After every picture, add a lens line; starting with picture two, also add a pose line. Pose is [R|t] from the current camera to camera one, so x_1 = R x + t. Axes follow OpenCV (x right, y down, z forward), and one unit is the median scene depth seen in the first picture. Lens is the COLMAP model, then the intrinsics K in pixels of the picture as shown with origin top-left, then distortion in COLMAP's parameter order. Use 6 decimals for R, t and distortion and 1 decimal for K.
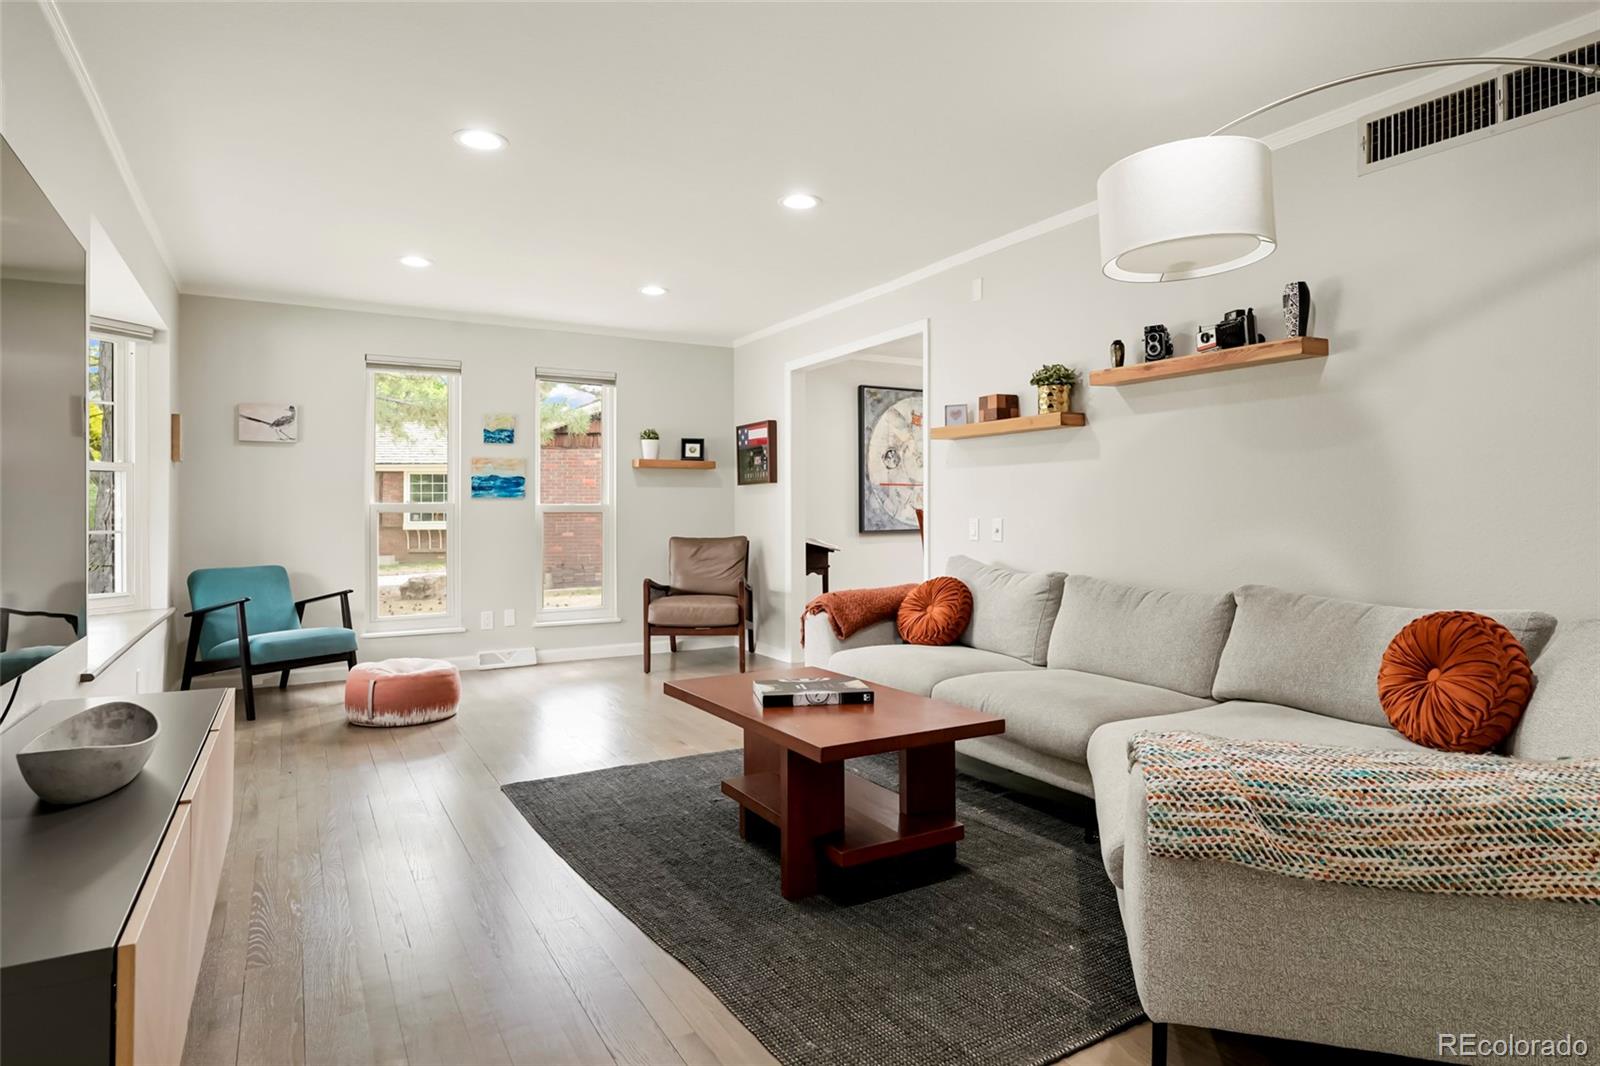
lens RADIAL K [[869.2, 0, 797.8], [0, 869.2, 525.3], [0, 0, 1]] dist [-0.001431, -0.000411]
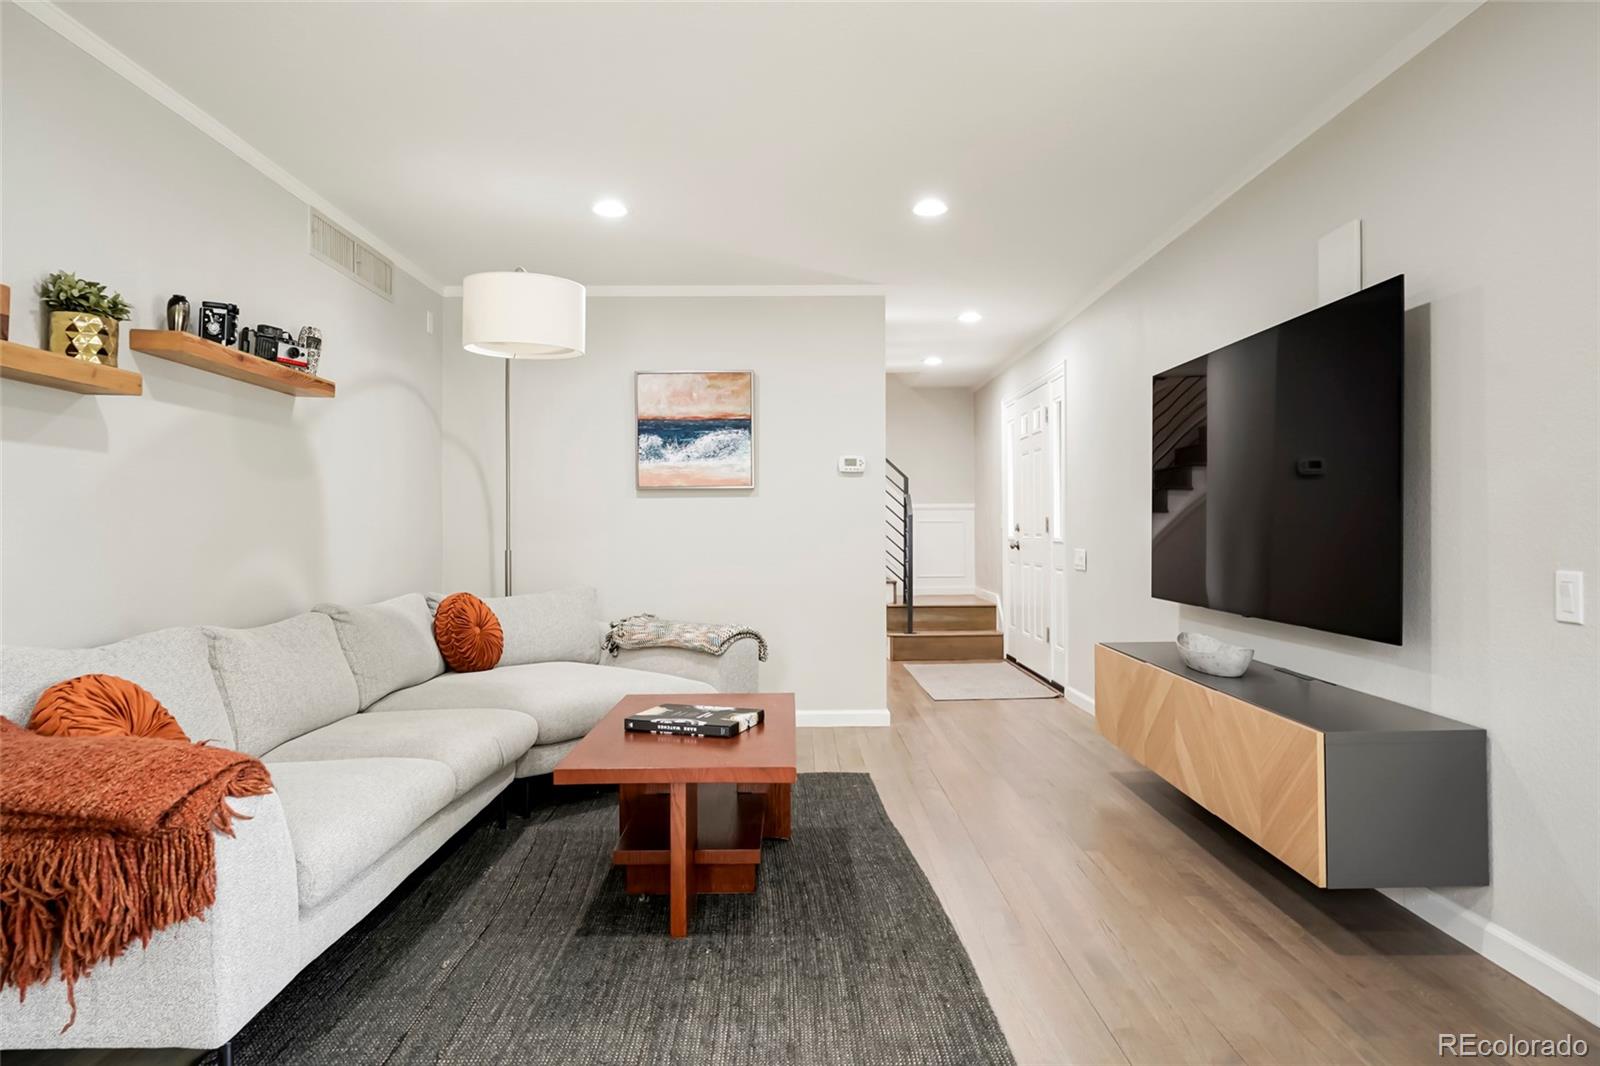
lens RADIAL K [[954.5, 0, 796.1], [0, 954.5, 527.1], [0, 0, 1]] dist [0.000914, -0.001440]
pose [[-0.863504, 0.003068, 0.504333, -0.715778], [0.010686, 0.999868, 0.012213, -0.037484], [-0.504229, 0.015935, -0.863423, 2.172035]]
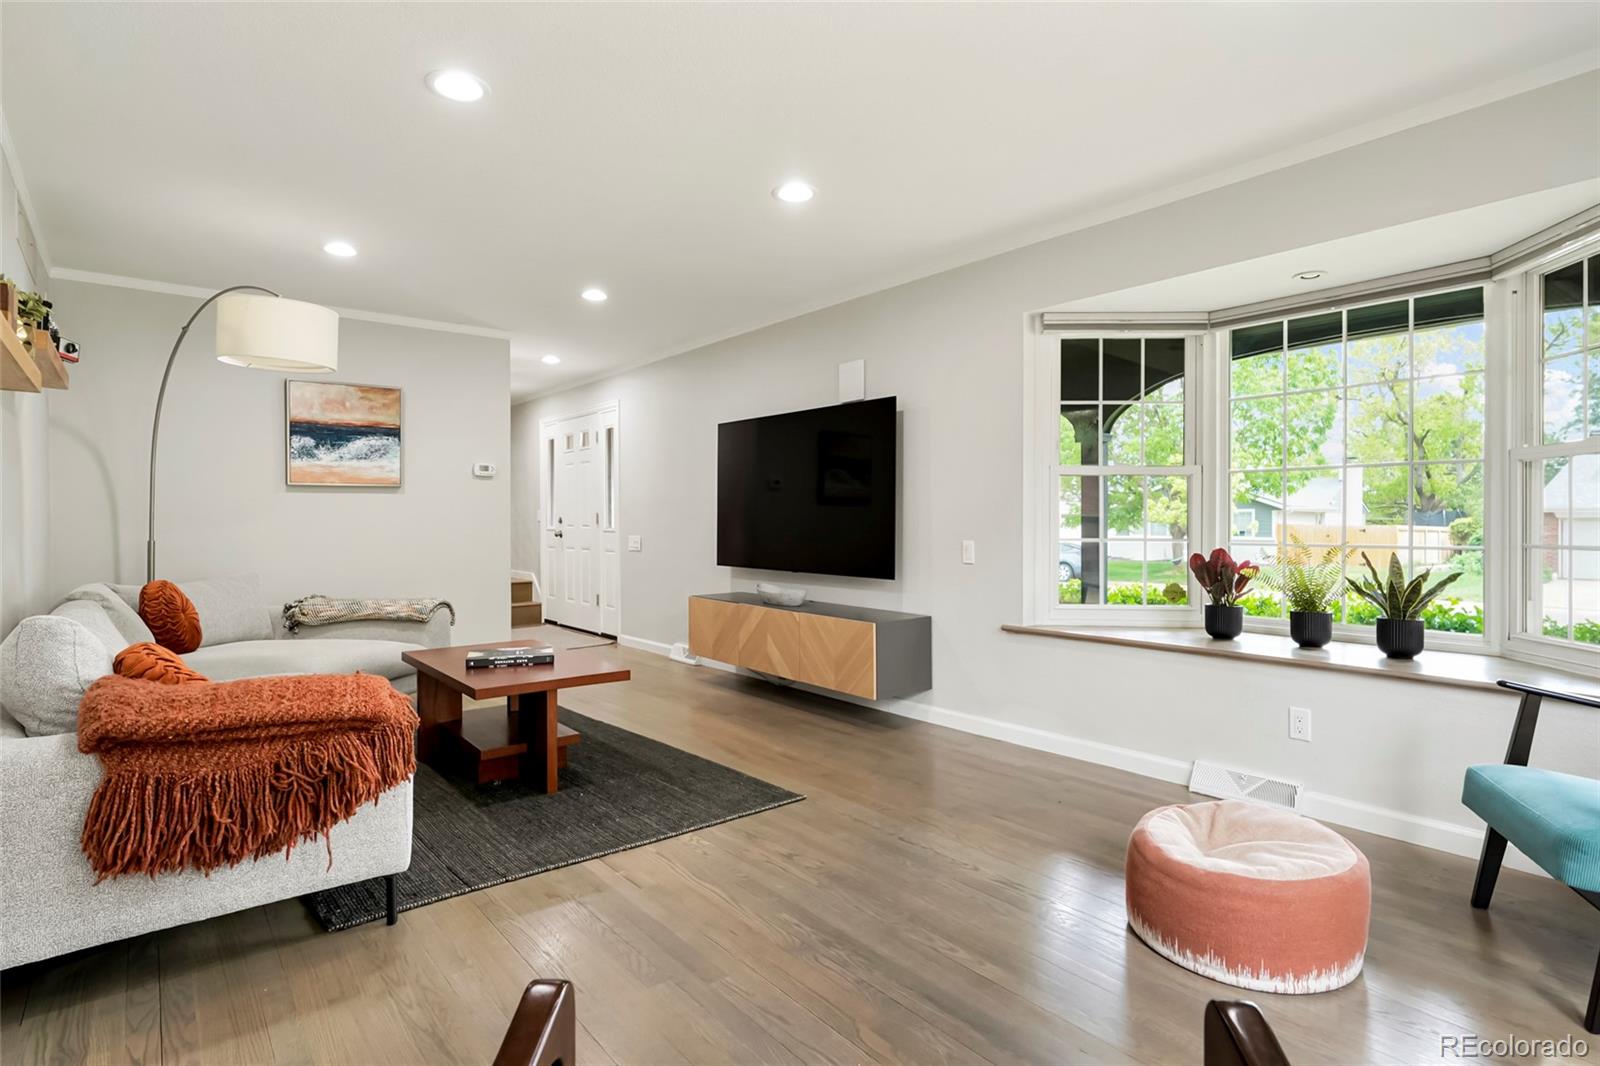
lens RADIAL K [[835.8, 0, 799.8], [0, 835.8, 529.8], [0, 0, 1]] dist [-0.009914, -0.000150]
pose [[-0.989594, 0.000249, -0.143889, -0.265949], [-0.003546, 0.999653, 0.026116, -0.046607], [0.143845, 0.026355, -0.989249, 2.762988]]
